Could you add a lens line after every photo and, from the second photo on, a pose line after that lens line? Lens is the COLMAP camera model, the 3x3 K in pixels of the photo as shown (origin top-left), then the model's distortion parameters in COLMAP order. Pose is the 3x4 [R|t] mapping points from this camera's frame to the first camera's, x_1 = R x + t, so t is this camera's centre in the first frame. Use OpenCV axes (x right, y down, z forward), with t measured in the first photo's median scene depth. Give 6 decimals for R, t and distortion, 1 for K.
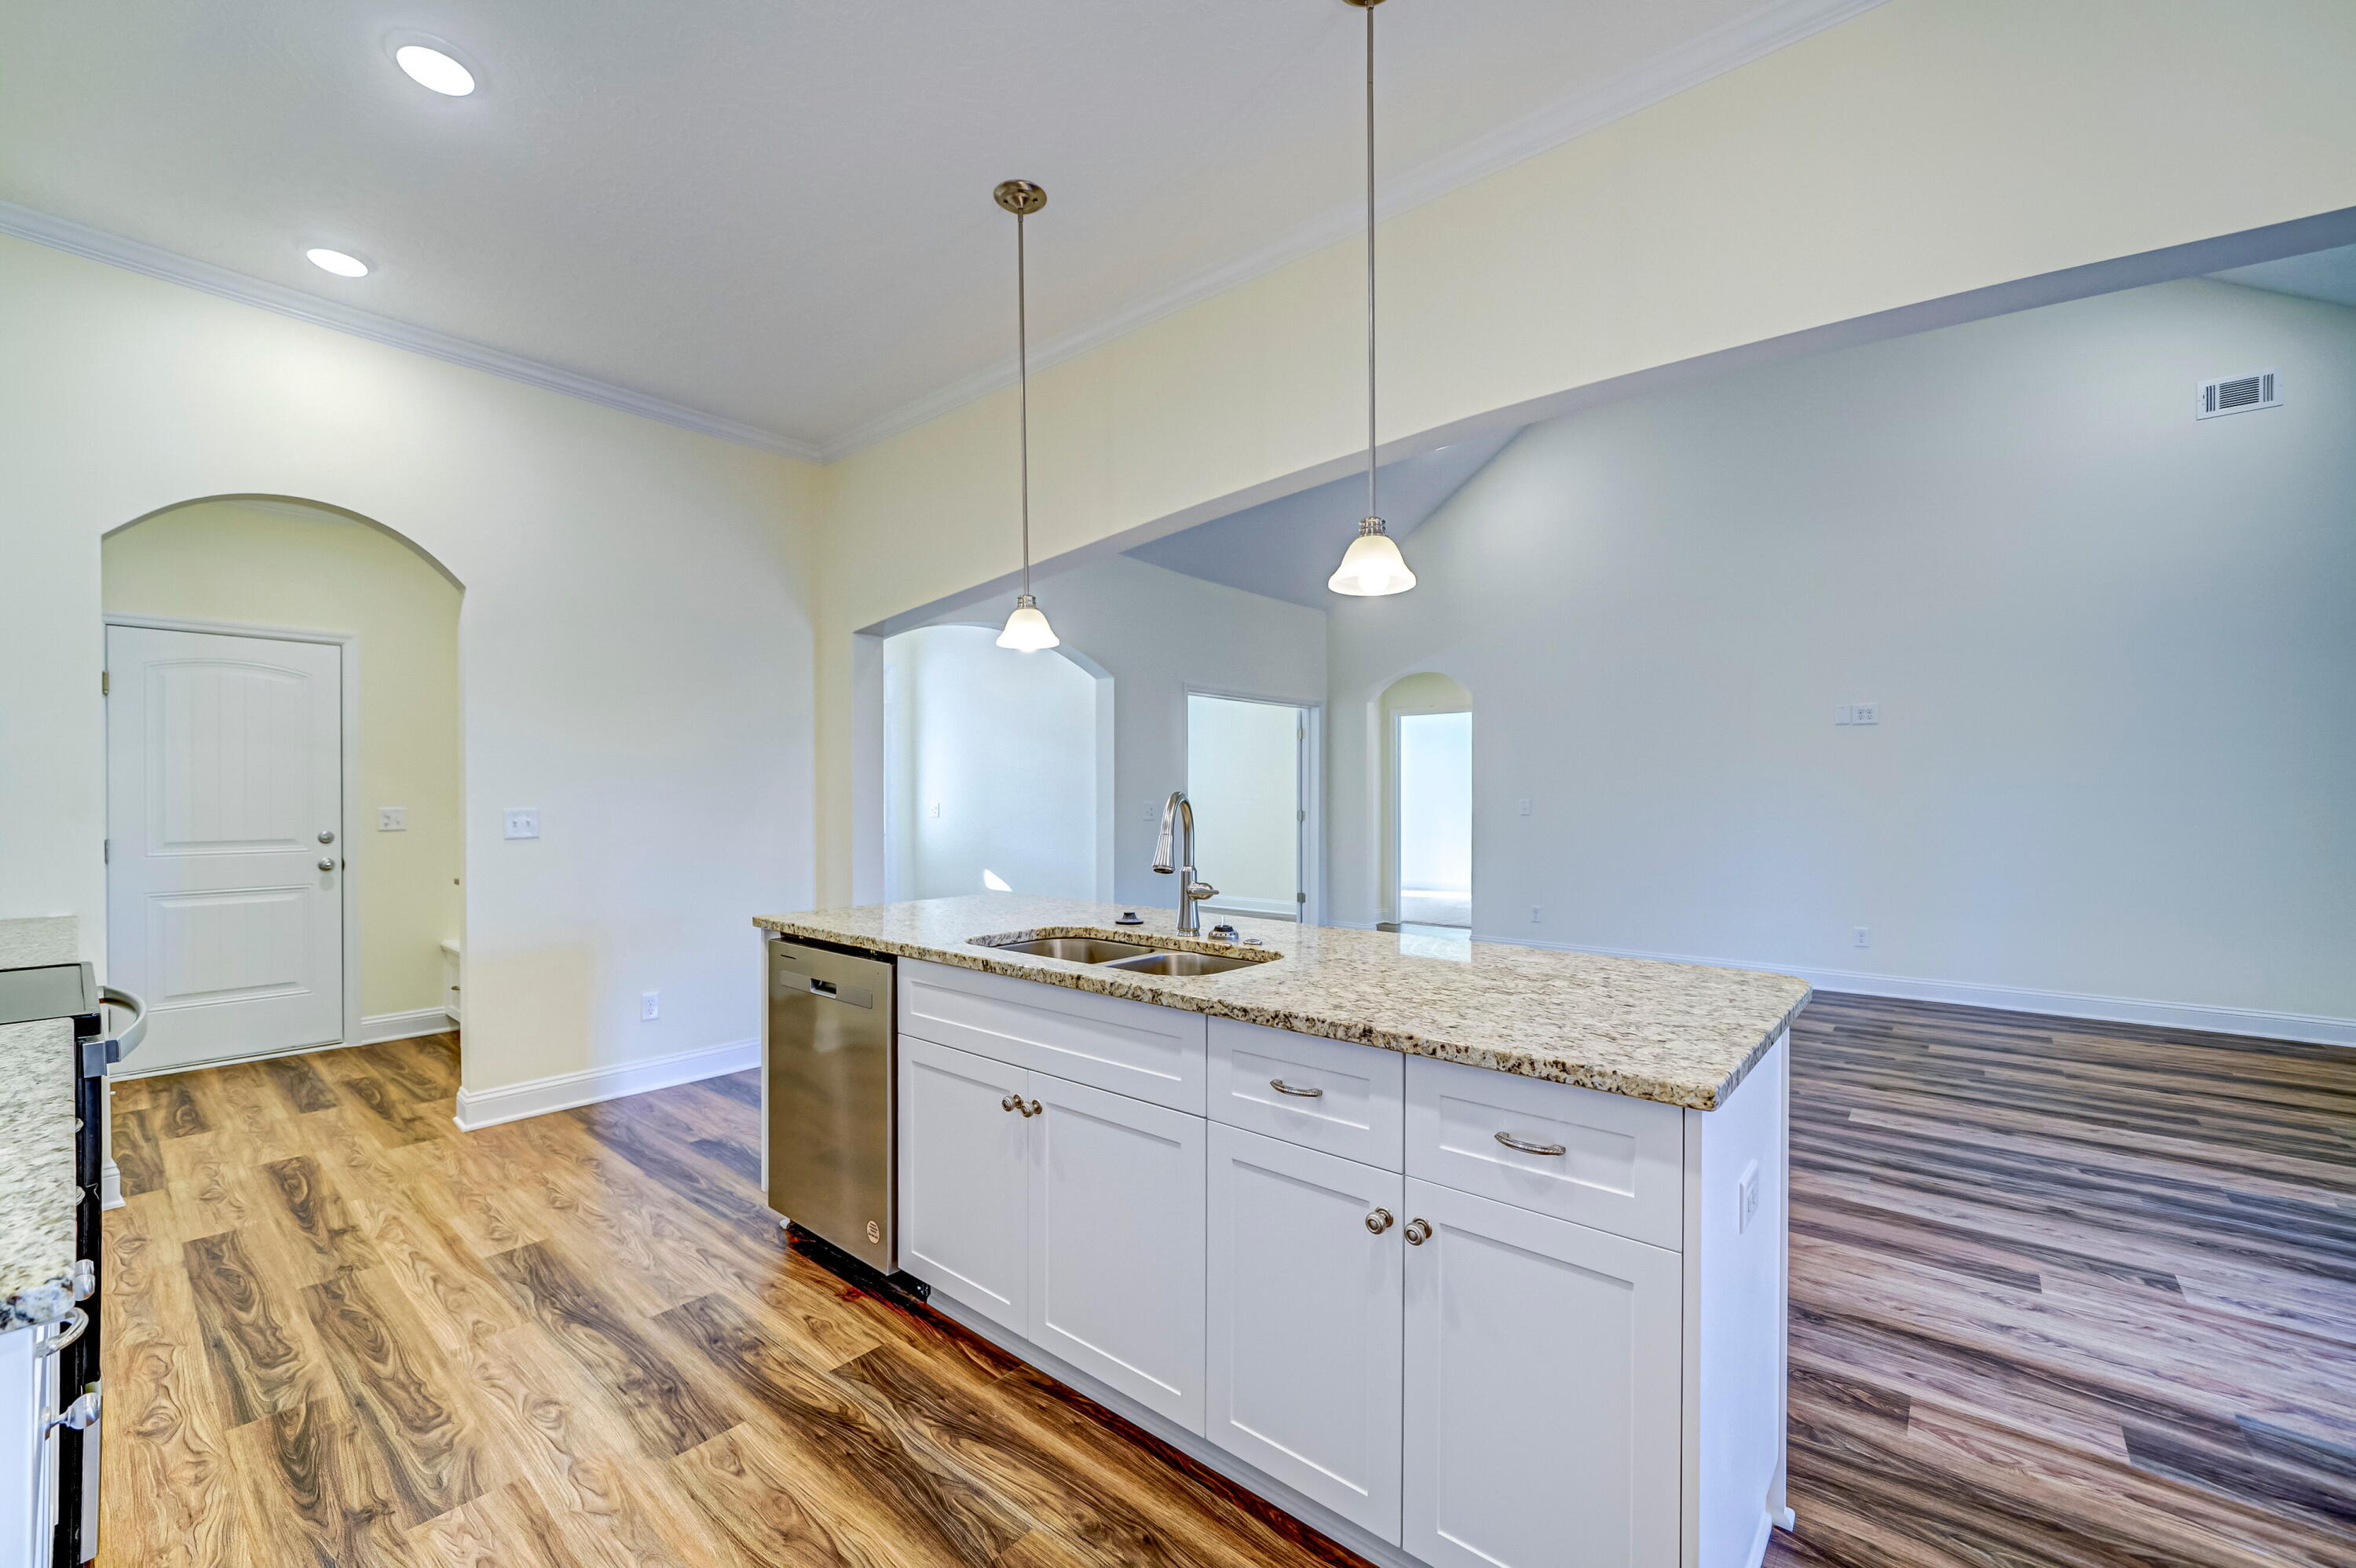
lens RADIAL K [[940.8, 0, 1161.7], [0, 940.8, 797.5], [0, 0, 1]] dist [-0.005066, 0.000690]
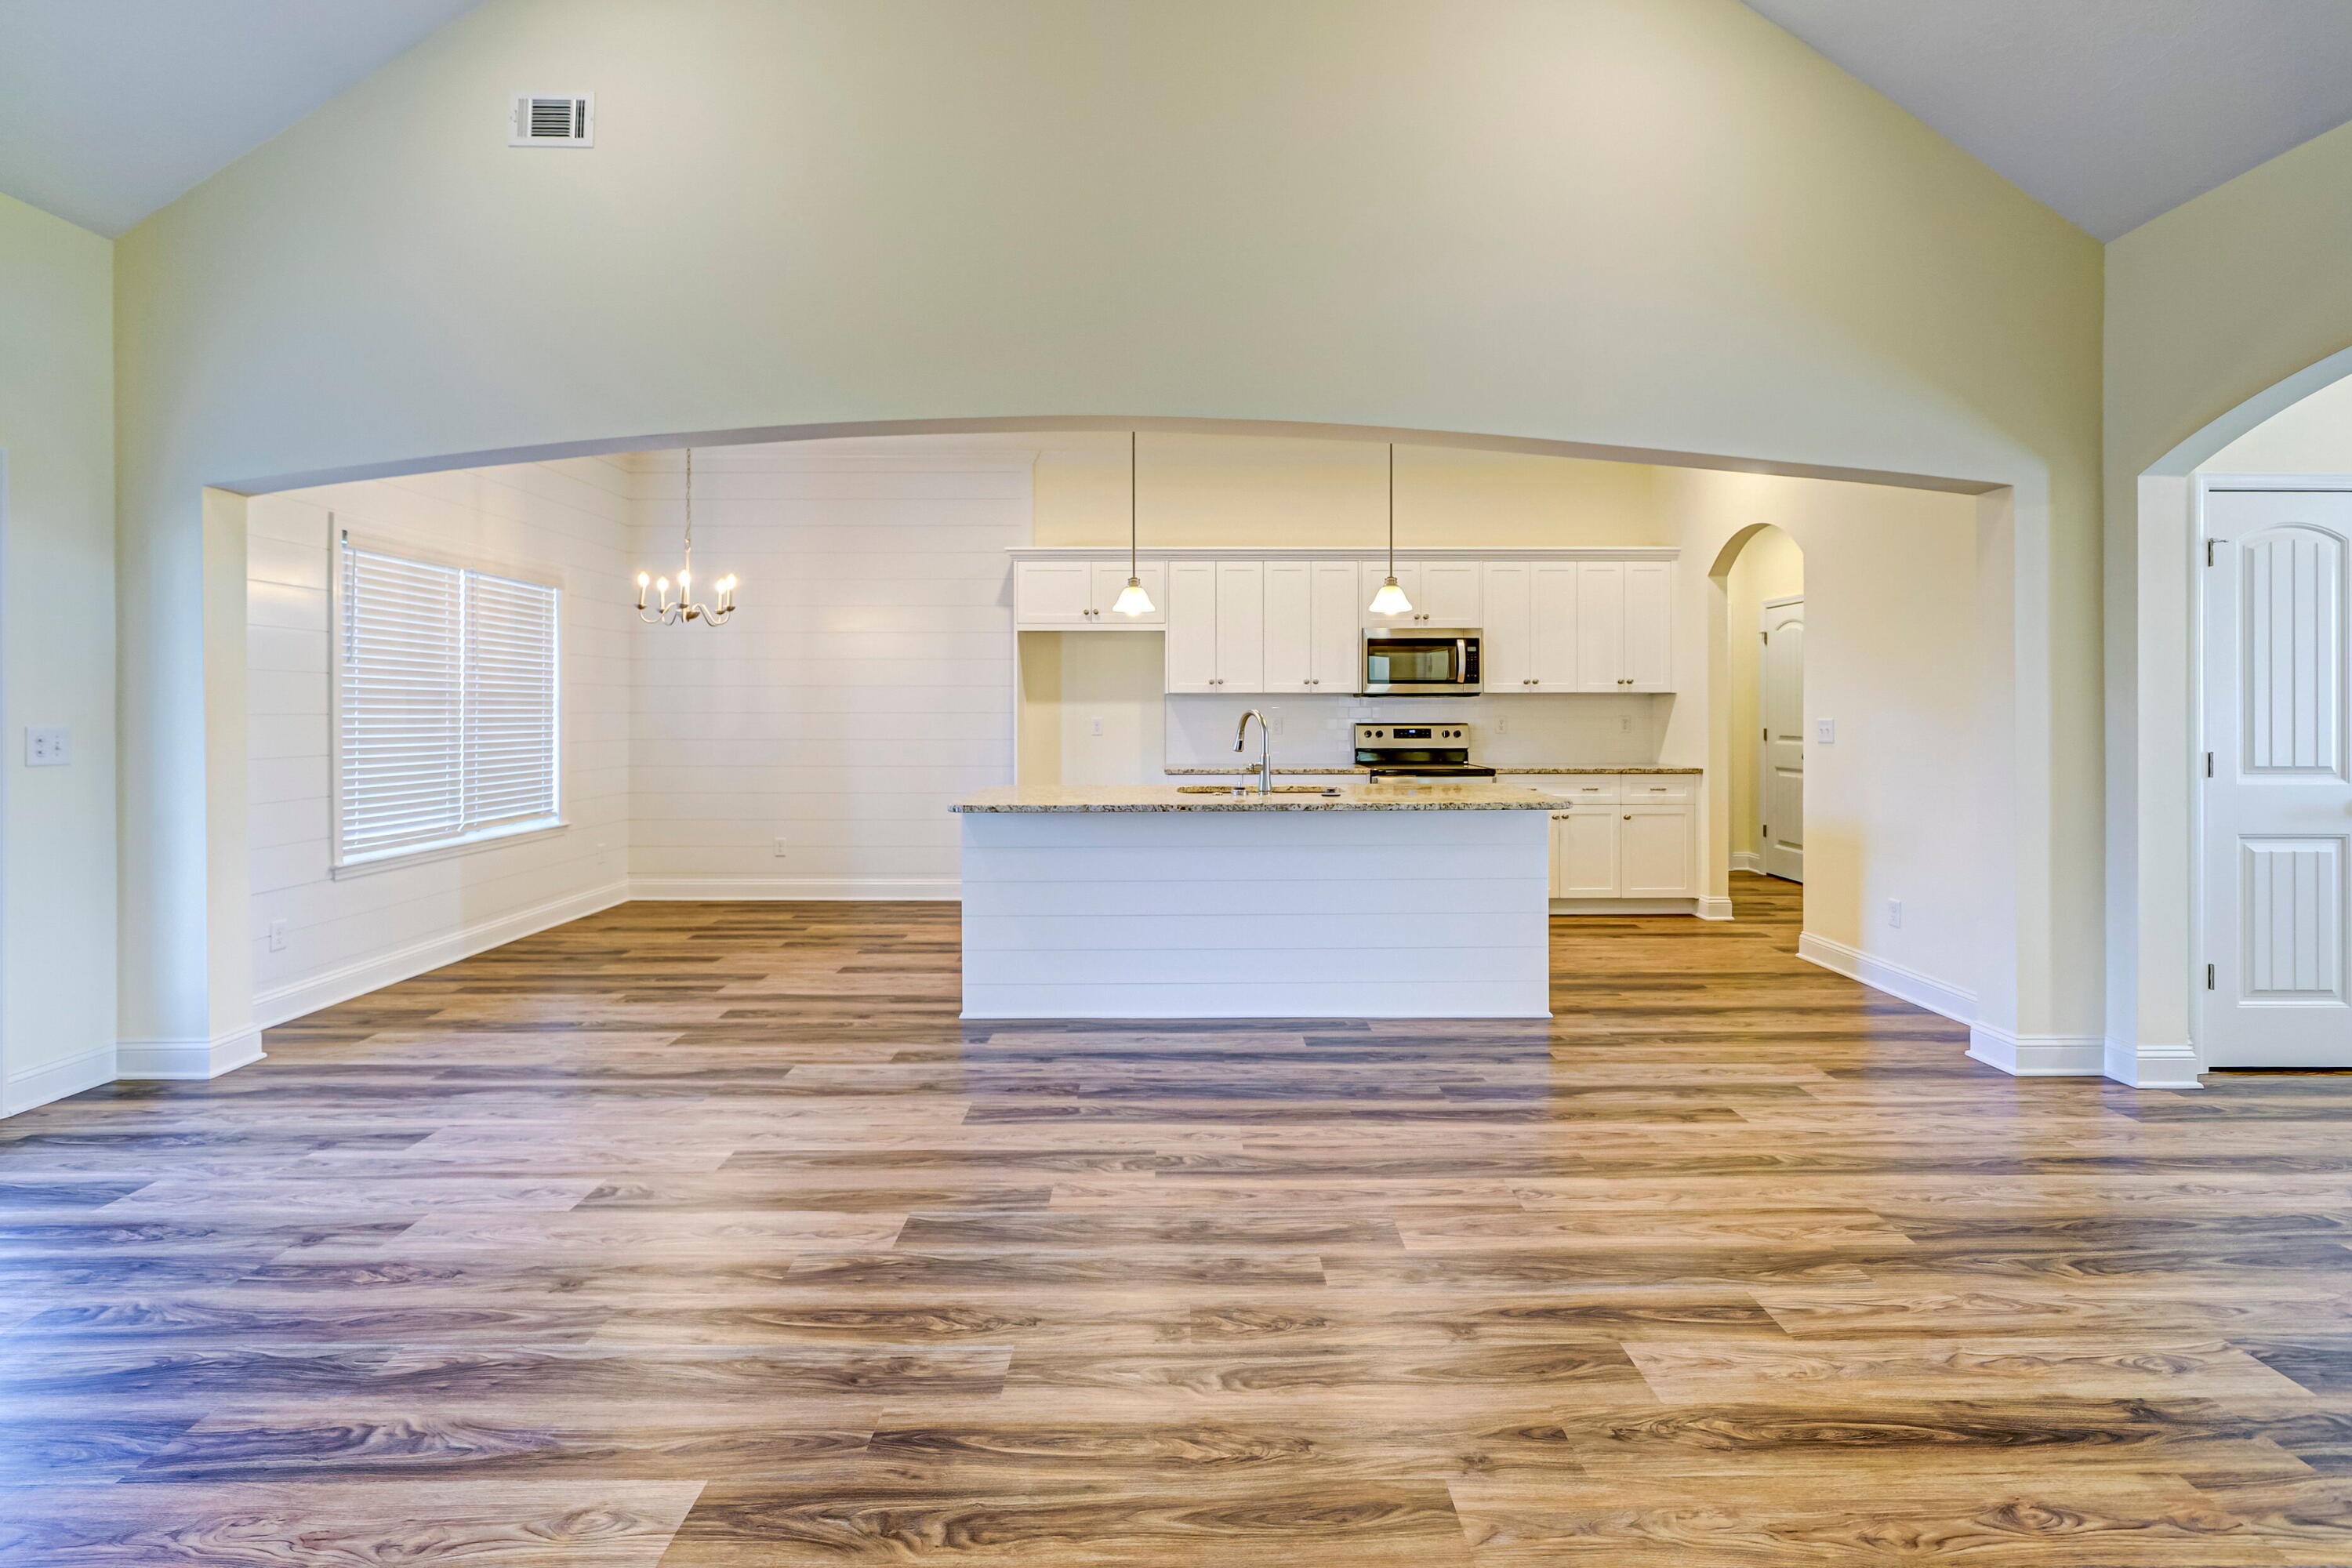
lens RADIAL K [[1004.4, 0, 1173.1], [0, 1004.4, 711.1], [0, 0, 1]] dist [-0.007495, 0.000538]
pose [[-0.758778, 0.004113, -0.651337, 1.371439], [0.003055, 0.999992, 0.002757, -0.008559], [0.651342, 0.000102, -0.758784, 2.347858]]
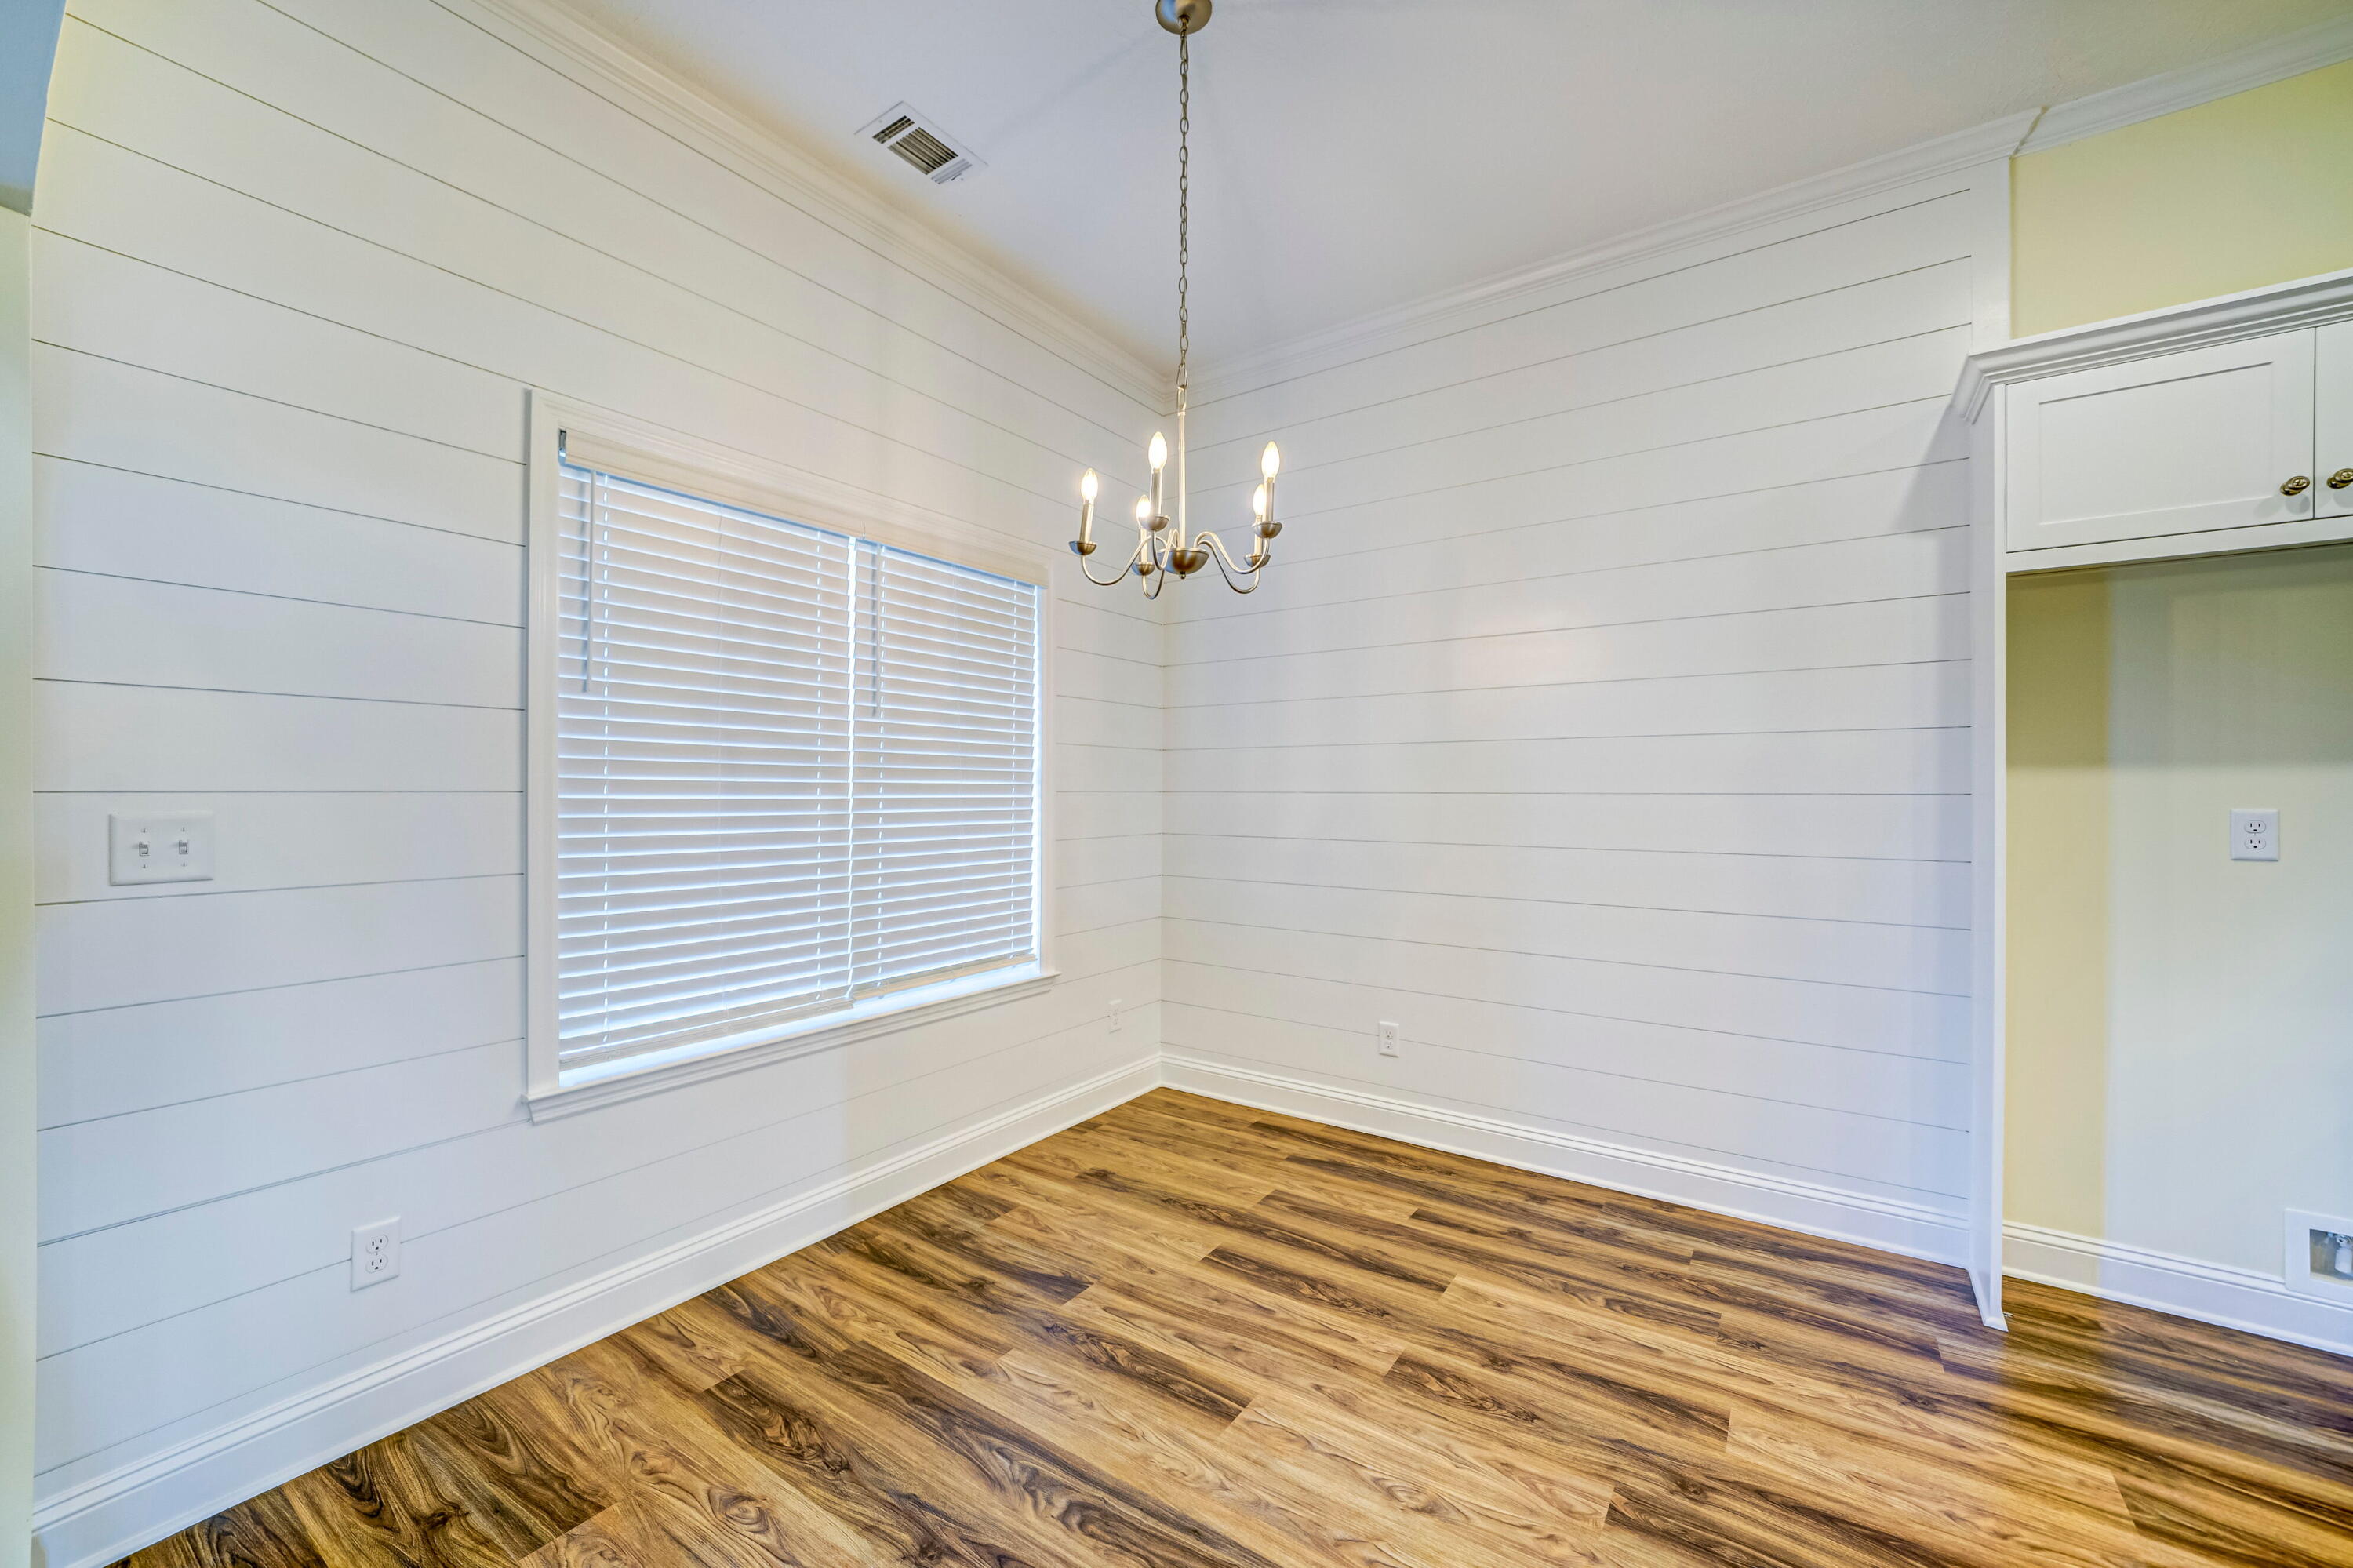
lens RADIAL K [[884.5, 0, 1164.6], [0, 884.5, 792.3], [0, 0, 1]] dist [-0.031659, 0.000180]
pose [[-0.996178, 0.002291, -0.087315, 0.809677], [0.002078, 0.999995, 0.002531, -0.003151], [0.087321, 0.002339, -0.996178, 0.729810]]
